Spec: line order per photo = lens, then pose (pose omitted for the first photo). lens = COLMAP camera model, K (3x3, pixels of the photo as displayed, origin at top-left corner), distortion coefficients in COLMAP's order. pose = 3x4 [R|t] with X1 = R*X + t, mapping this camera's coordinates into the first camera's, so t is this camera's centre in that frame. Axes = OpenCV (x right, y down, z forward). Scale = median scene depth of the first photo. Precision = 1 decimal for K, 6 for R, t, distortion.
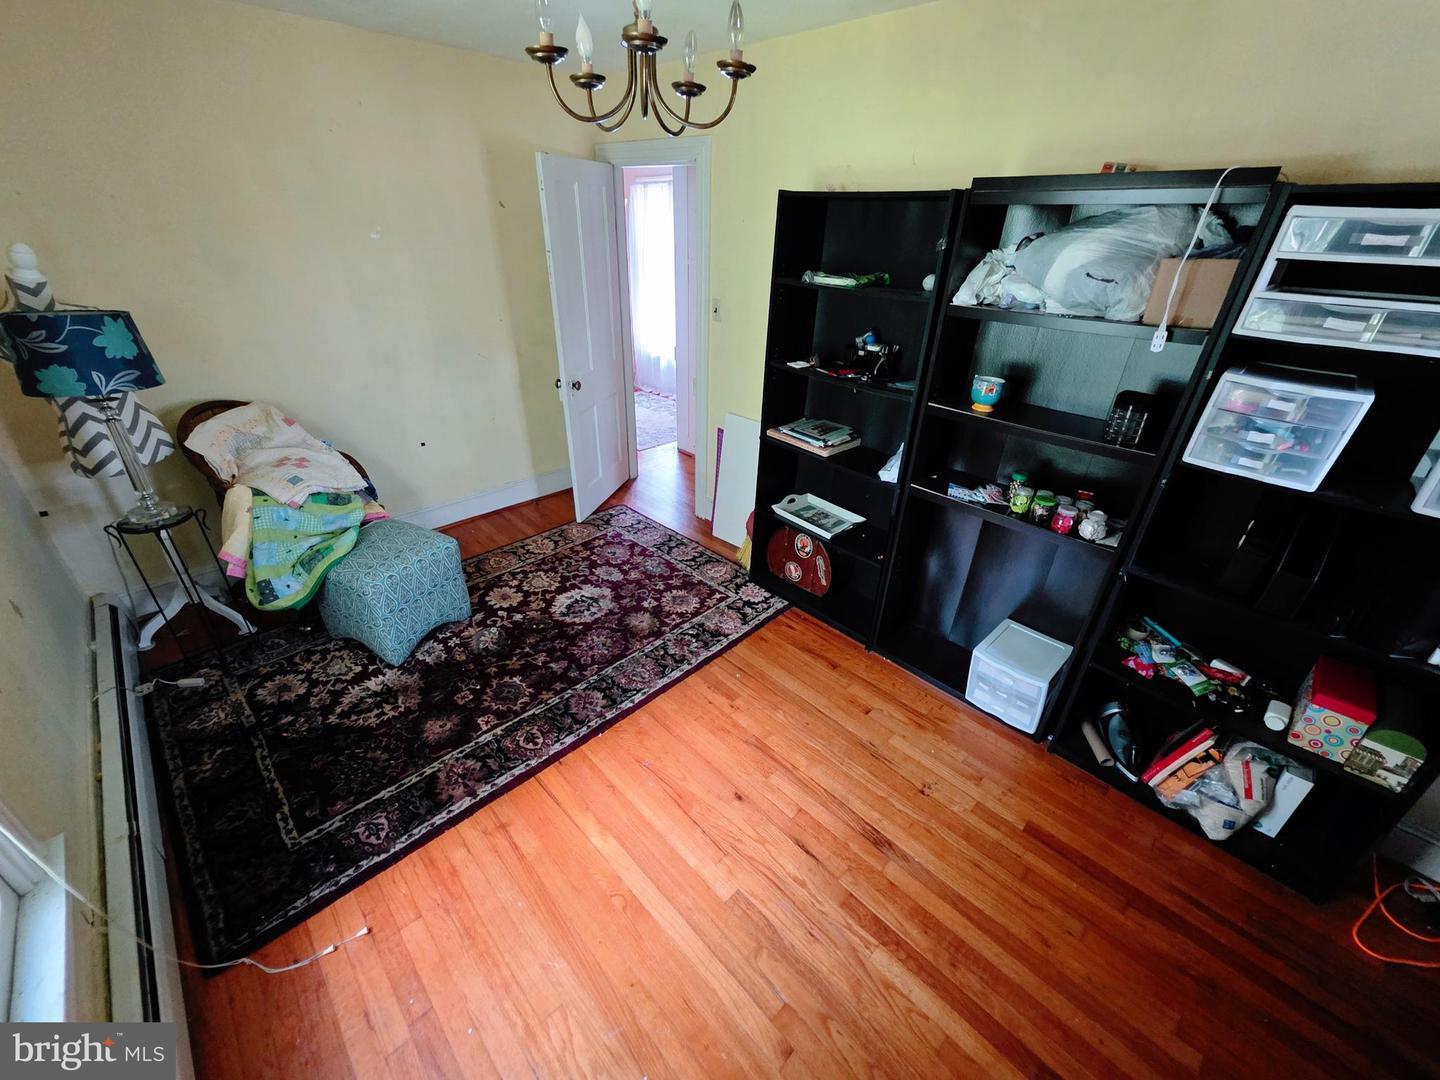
lens RADIAL K [[571.6, 0, 717.3], [0, 571.6, 540.2], [0, 0, 1]] dist [0.001207, 0.000293]
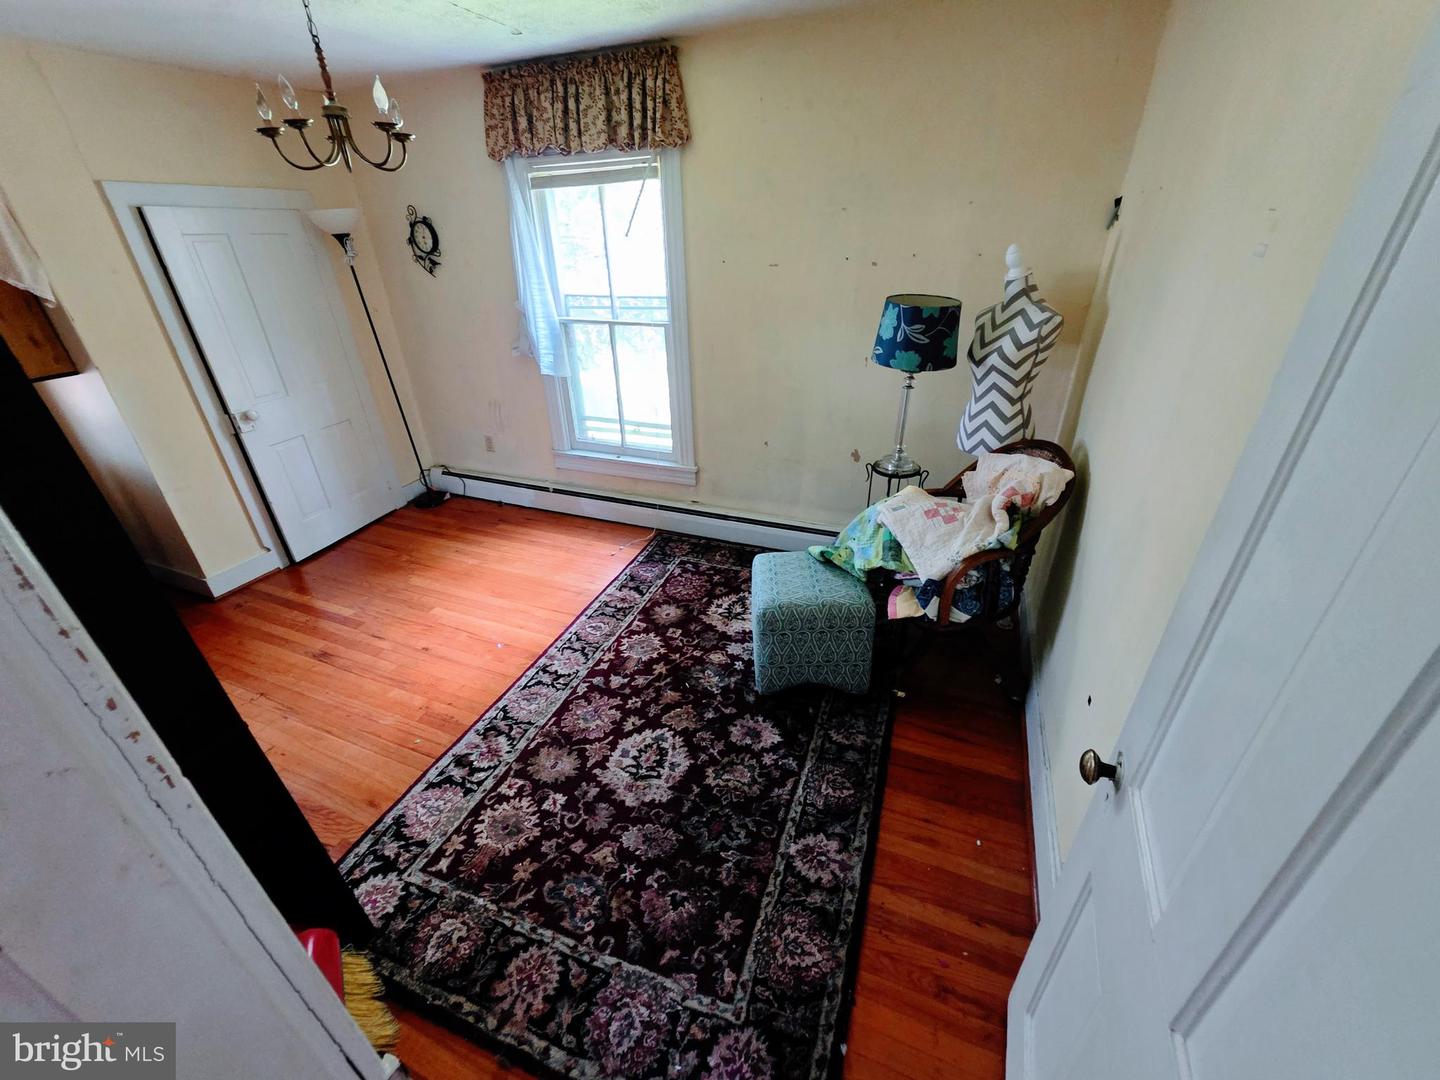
lens RADIAL K [[571.6, 0, 717.3], [0, 571.6, 540.2], [0, 0, 1]] dist [0.001207, 0.000293]
pose [[-0.916336, 0.192823, -0.350924, -0.122000], [-0.186047, 0.571029, 0.799570, -0.651019], [0.354563, 0.797963, -0.487380, 1.192659]]
